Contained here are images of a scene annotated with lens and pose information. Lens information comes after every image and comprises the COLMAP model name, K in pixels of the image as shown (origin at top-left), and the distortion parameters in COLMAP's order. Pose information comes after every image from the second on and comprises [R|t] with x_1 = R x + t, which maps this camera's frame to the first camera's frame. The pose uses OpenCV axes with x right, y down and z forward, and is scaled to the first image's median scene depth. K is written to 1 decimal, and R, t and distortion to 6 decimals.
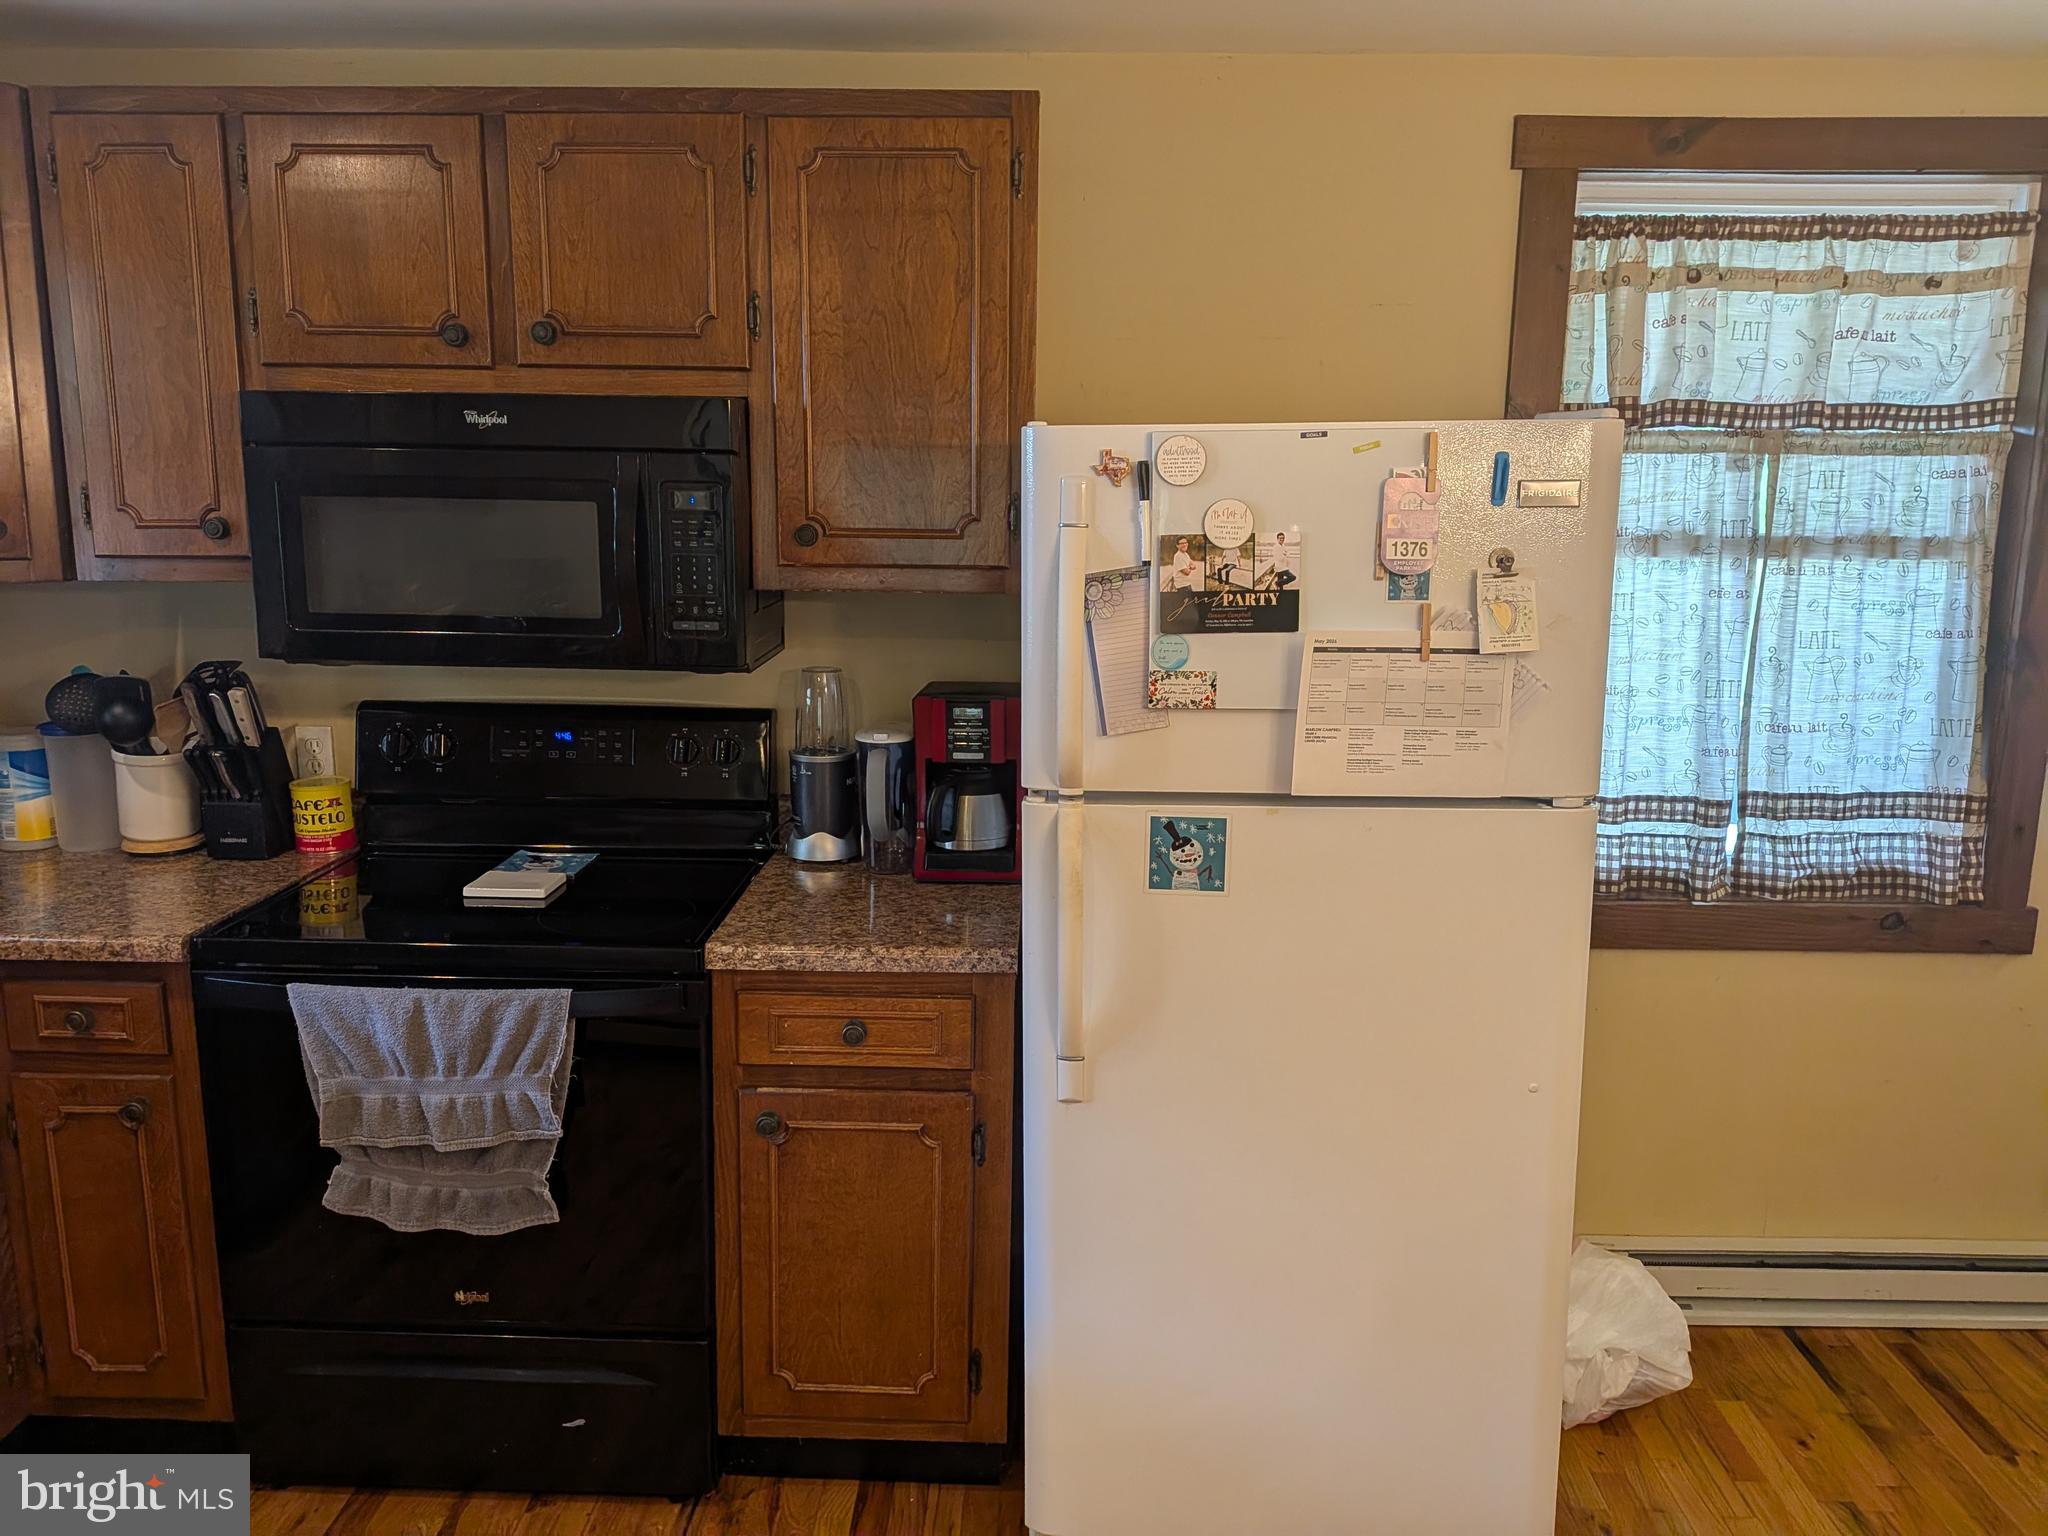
lens RADIAL K [[1472.6, 0, 1013.2], [0, 1472.6, 749.0], [0, 0, 1]] dist [0.064154, -0.093882]
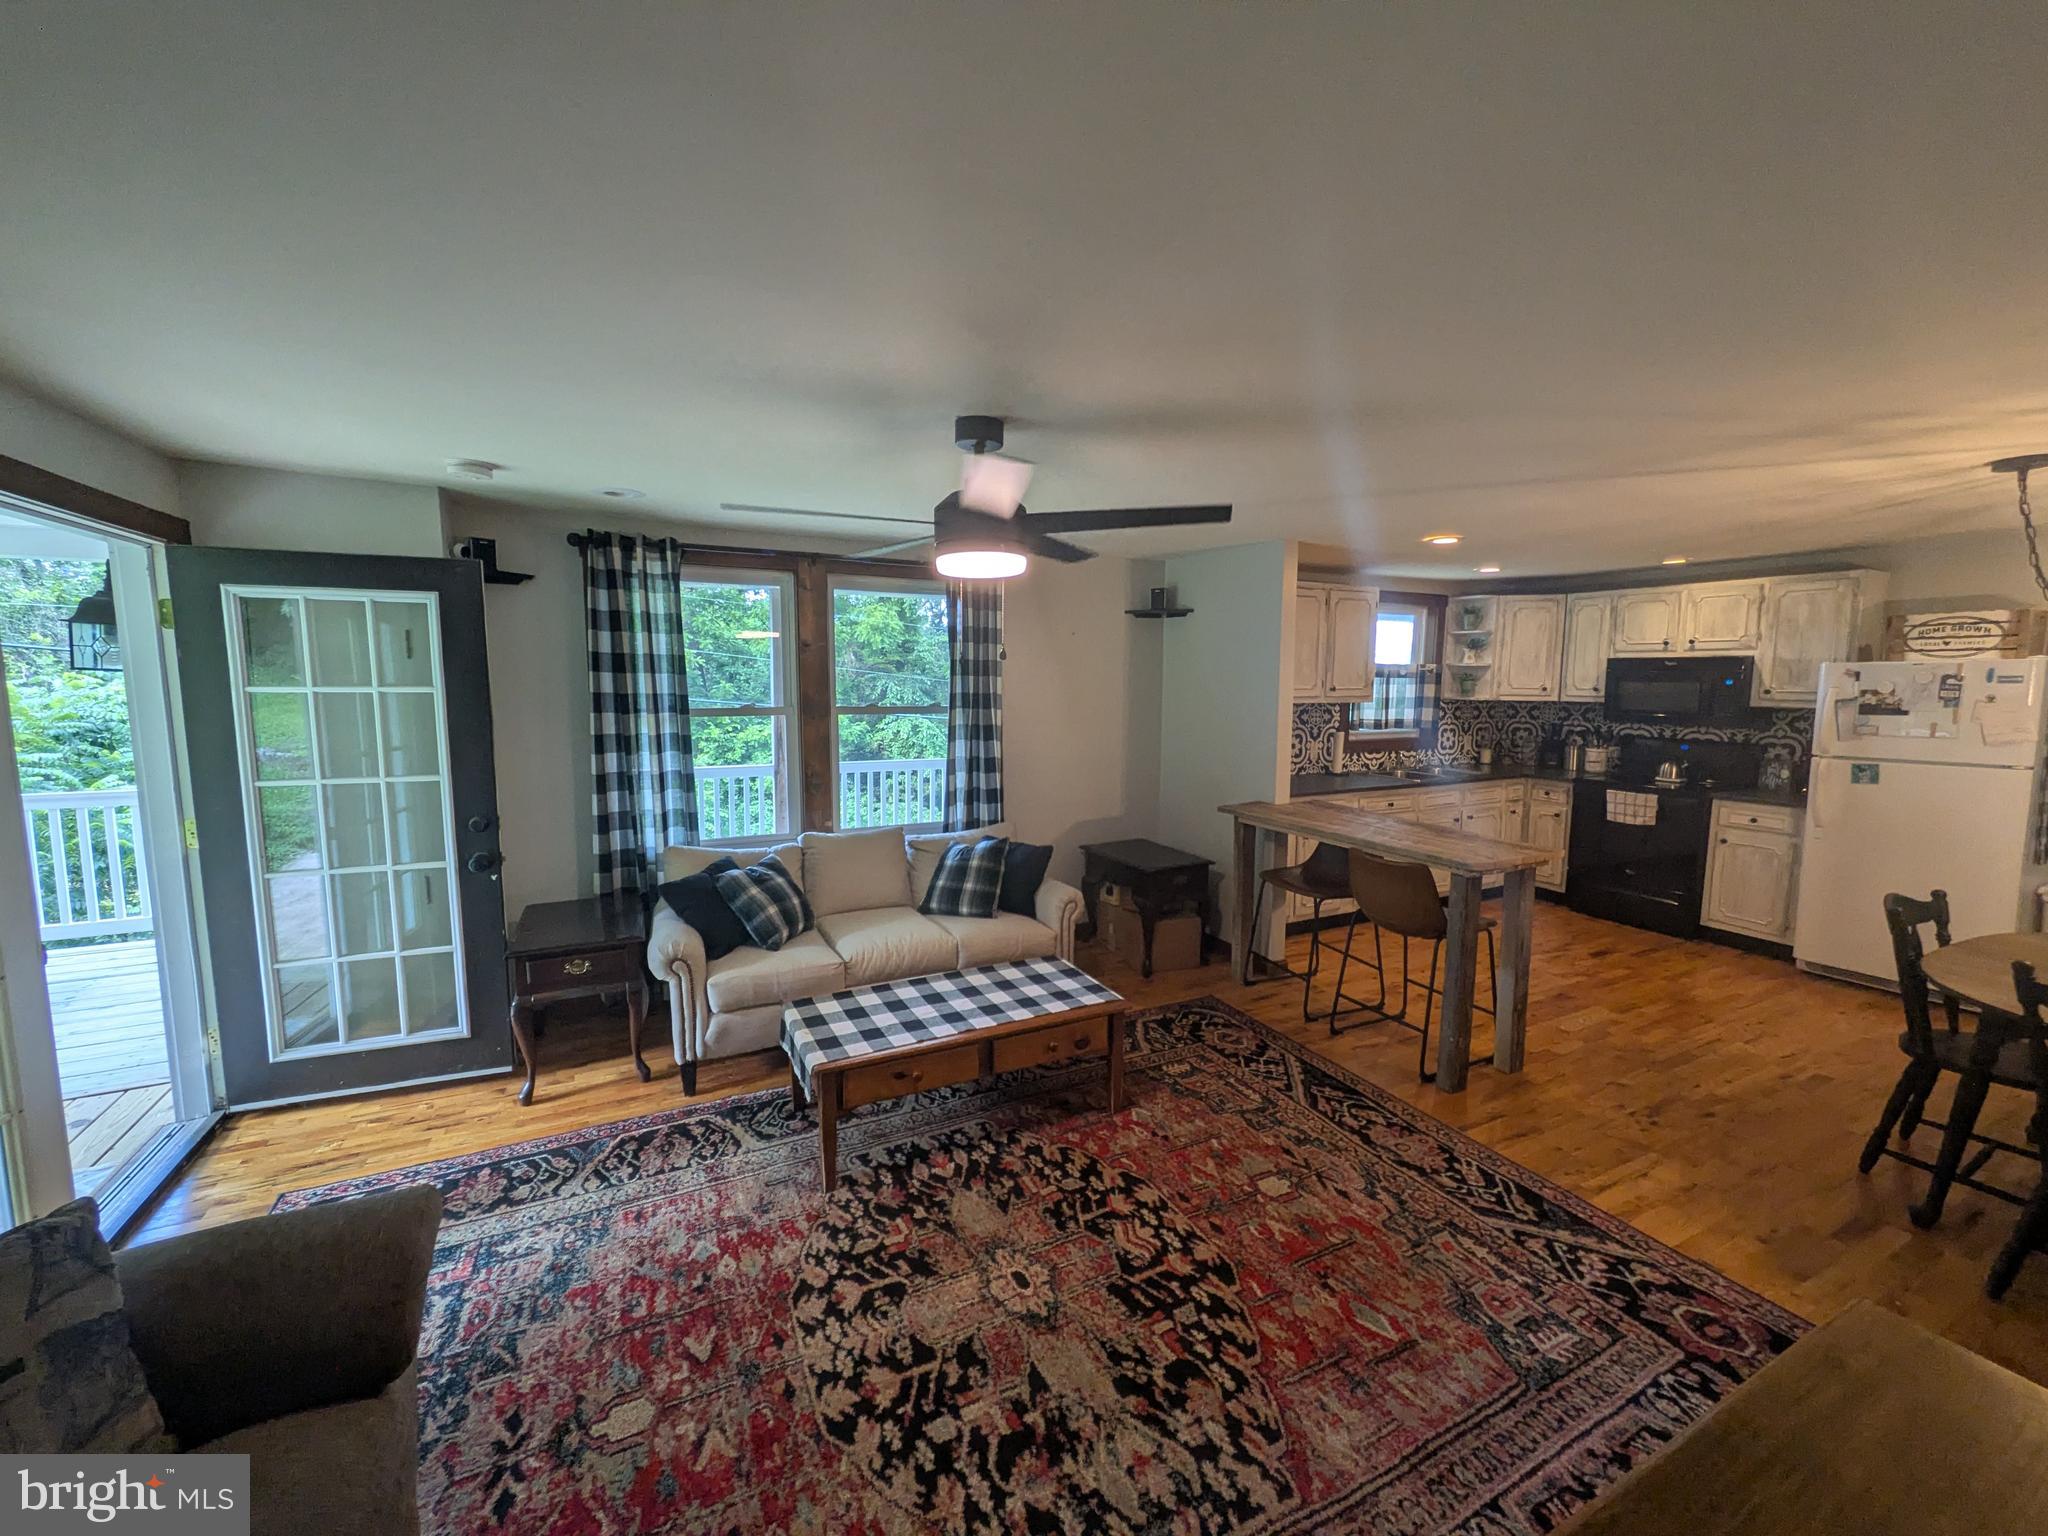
lens RADIAL K [[812.6, 0, 1026.3], [0, 812.6, 765.6], [0, 0, 1]] dist [-0.000857, -0.001163]
pose [[0.473576, 0.087831, -0.876363, 0.788080], [-0.156882, 0.987515, 0.014194, 0.306097], [0.866668, 0.130764, 0.481442, -1.590244]]
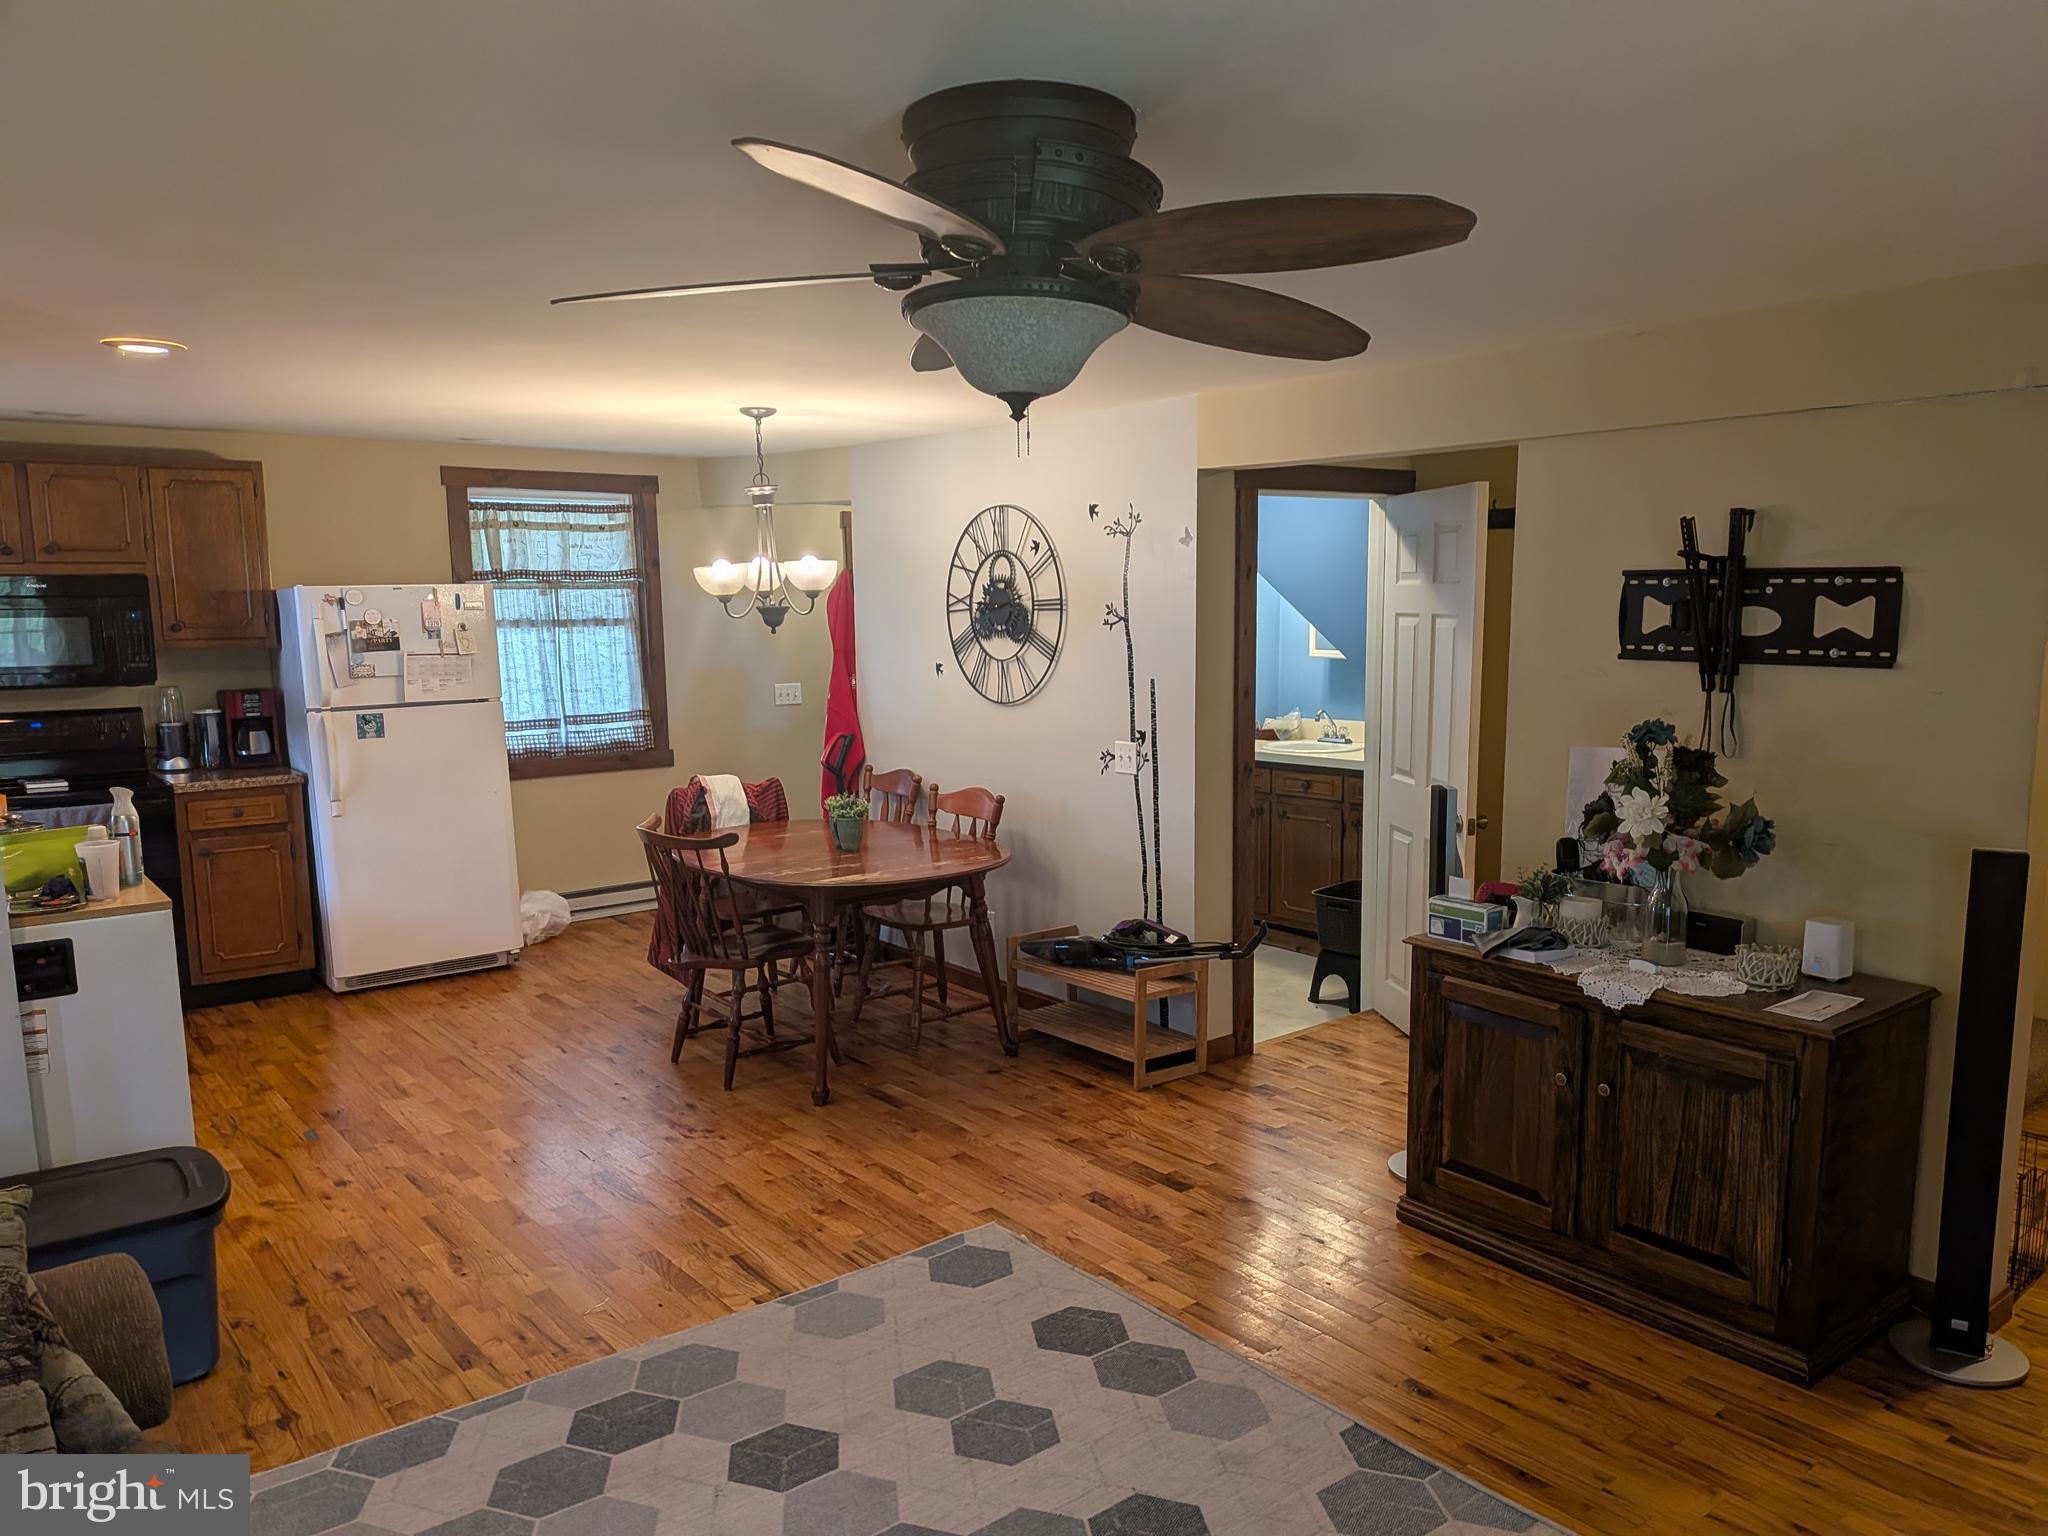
lens RADIAL K [[1472.6, 0, 1050.9], [0, 1472.6, 812.9], [0, 0, 1]] dist [0.064154, -0.093882]
pose [[0.757341, -0.114040, 0.642985, -0.692941], [0.133411, 0.990886, 0.018606, 0.324353], [-0.639246, 0.071690, 0.765653, -1.899819]]
